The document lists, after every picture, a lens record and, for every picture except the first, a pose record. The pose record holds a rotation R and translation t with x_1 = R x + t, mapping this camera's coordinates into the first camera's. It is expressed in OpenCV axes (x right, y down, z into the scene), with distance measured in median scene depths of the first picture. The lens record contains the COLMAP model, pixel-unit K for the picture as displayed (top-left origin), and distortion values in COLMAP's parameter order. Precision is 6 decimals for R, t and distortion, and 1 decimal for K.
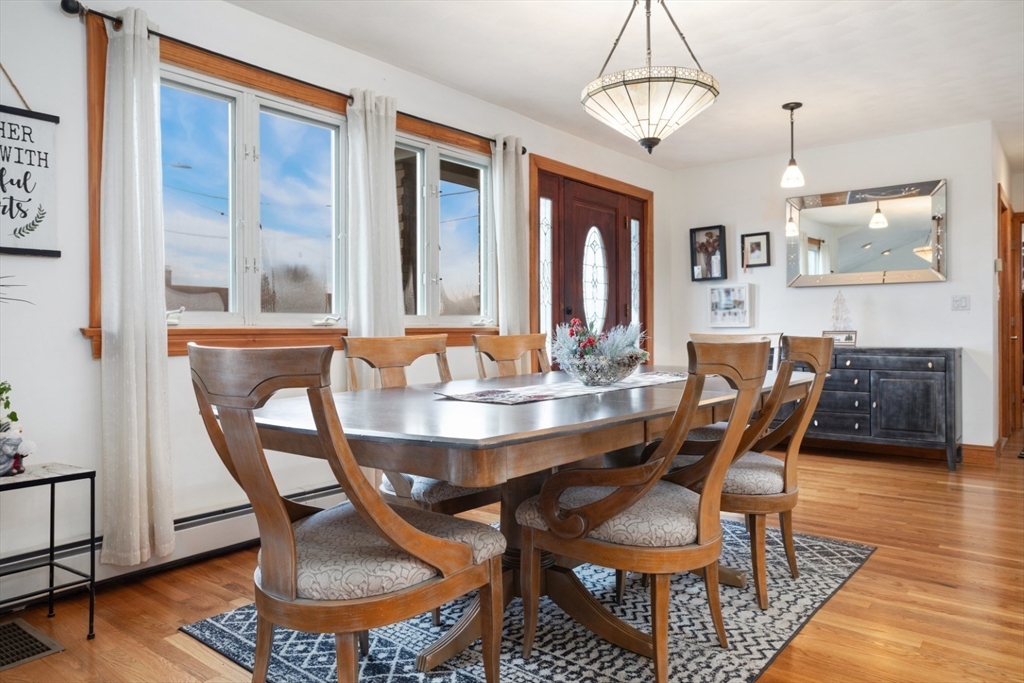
lens RADIAL K [[696.7, 0, 531.2], [0, 696.7, 342.4], [0, 0, 1]] dist [0.025469, -0.000639]
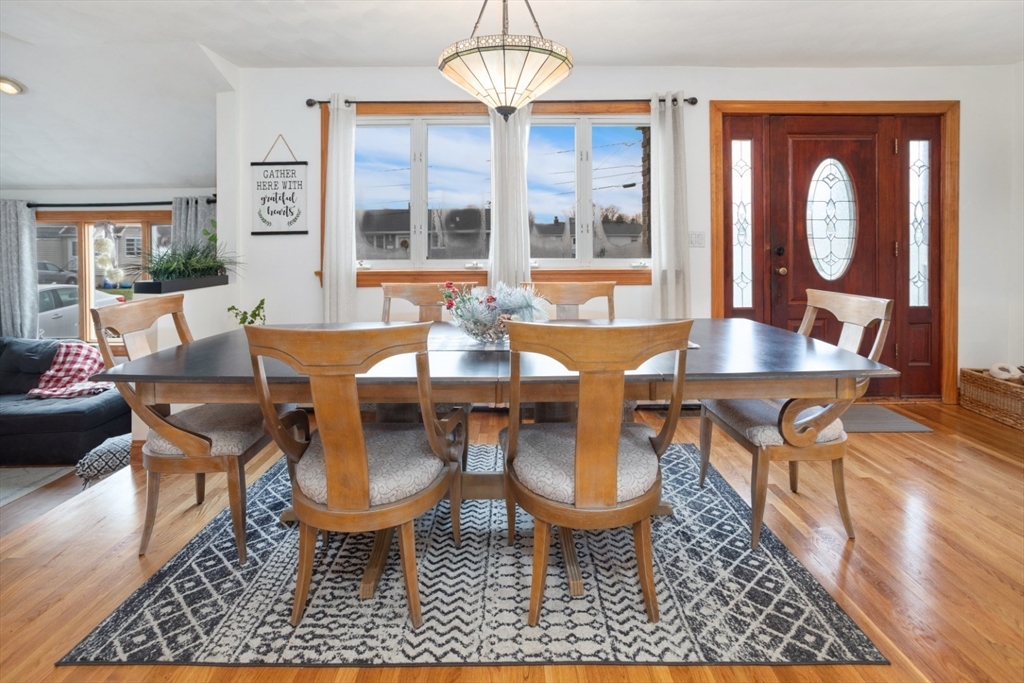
lens RADIAL K [[527.8, 0, 517.4], [0, 527.8, 252.4], [0, 0, 1]] dist [-0.042052, 0.023271]
pose [[0.615103, 0.010220, -0.788380, 0.780005], [-0.016286, 0.999867, 0.000255, -0.077339], [0.788278, 0.012683, 0.615188, 0.551310]]
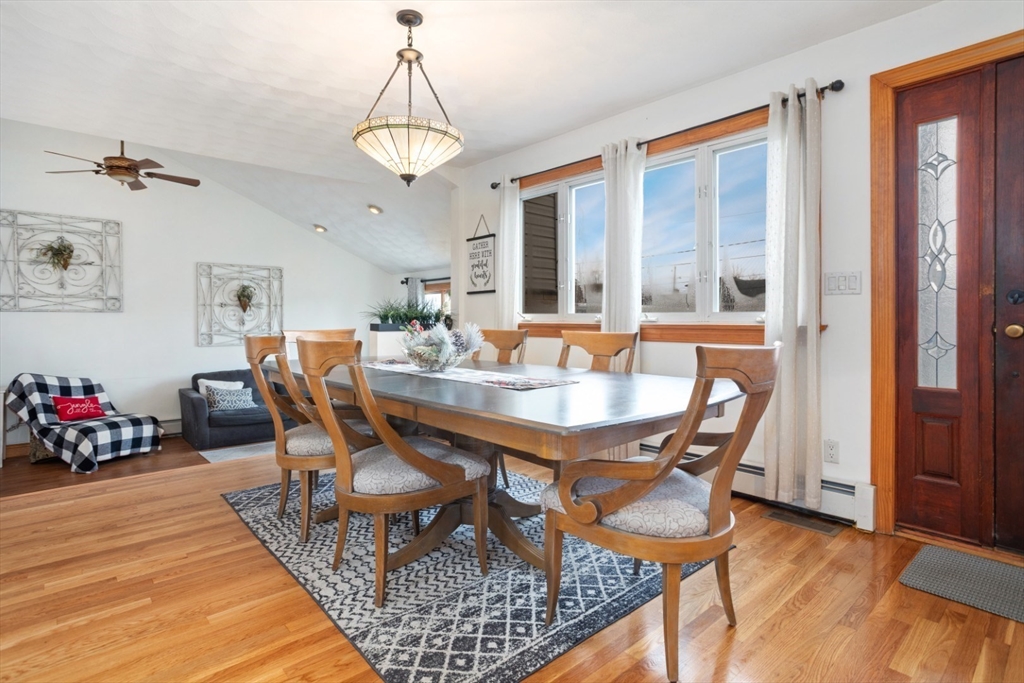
lens RADIAL K [[533.7, 0, 509.7], [0, 533.7, 331.1], [0, 0, 1]] dist [-0.005596, 0.000261]
pose [[-0.200975, 0.025098, -0.979275, 1.063326], [-0.027662, 0.999128, 0.031284, -0.044765], [0.979206, 0.033376, -0.200105, 1.367253]]
